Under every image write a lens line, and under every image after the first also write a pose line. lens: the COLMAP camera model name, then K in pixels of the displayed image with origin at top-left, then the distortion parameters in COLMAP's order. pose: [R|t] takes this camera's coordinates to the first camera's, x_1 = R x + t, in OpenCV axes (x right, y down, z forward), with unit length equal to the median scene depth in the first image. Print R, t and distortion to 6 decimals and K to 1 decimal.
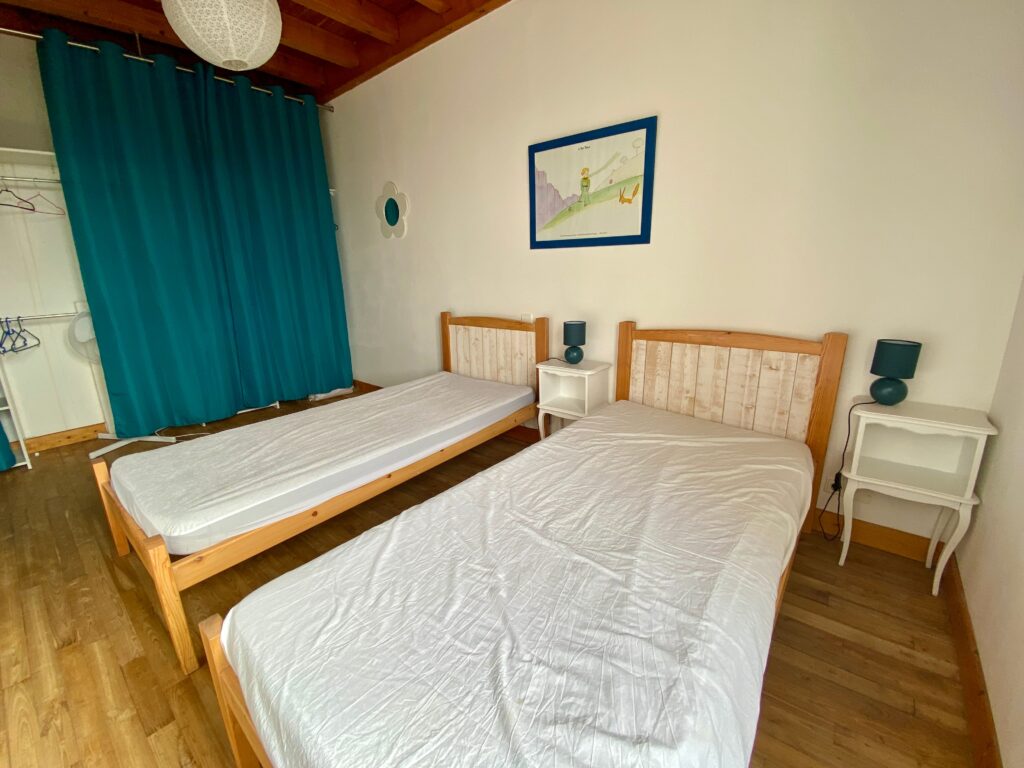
lens RADIAL K [[410.4, 0, 510.0], [0, 410.4, 378.9], [0, 0, 1]] dist [0.029765, -0.024865]
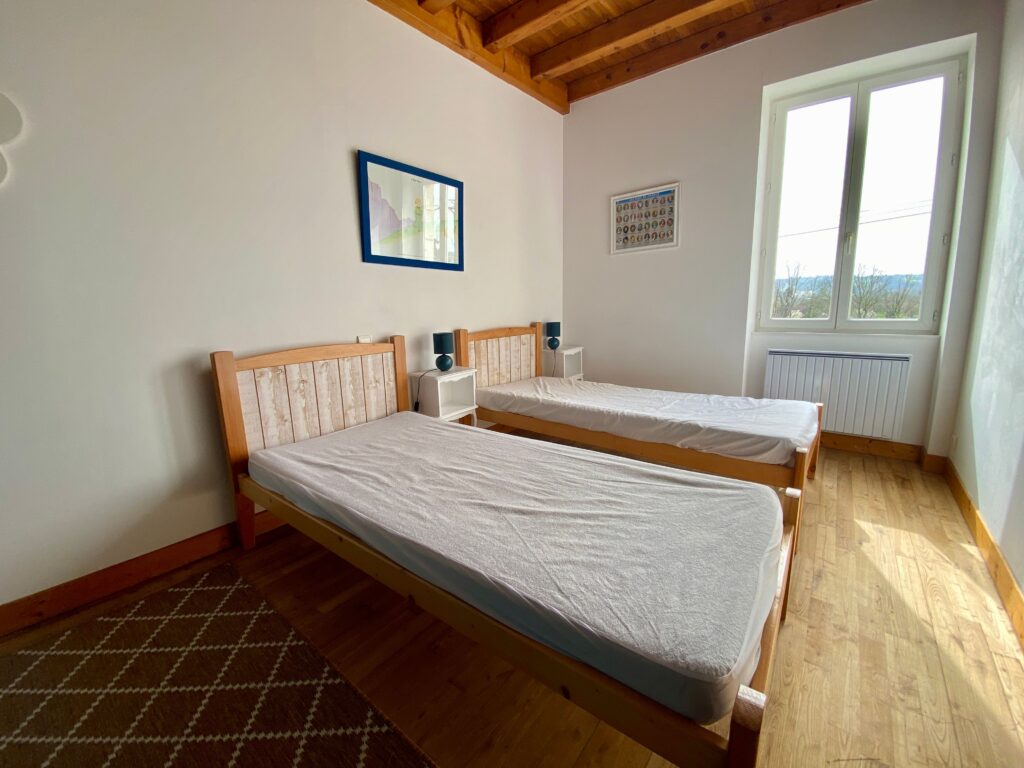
lens RADIAL K [[410.4, 0, 510.0], [0, 410.4, 378.9], [0, 0, 1]] dist [0.029765, -0.024865]
pose [[0.004670, -0.187157, 0.982319, -1.064843], [0.250201, 0.951303, 0.180059, -0.194757], [-0.968183, 0.244937, 0.051270, 0.863871]]
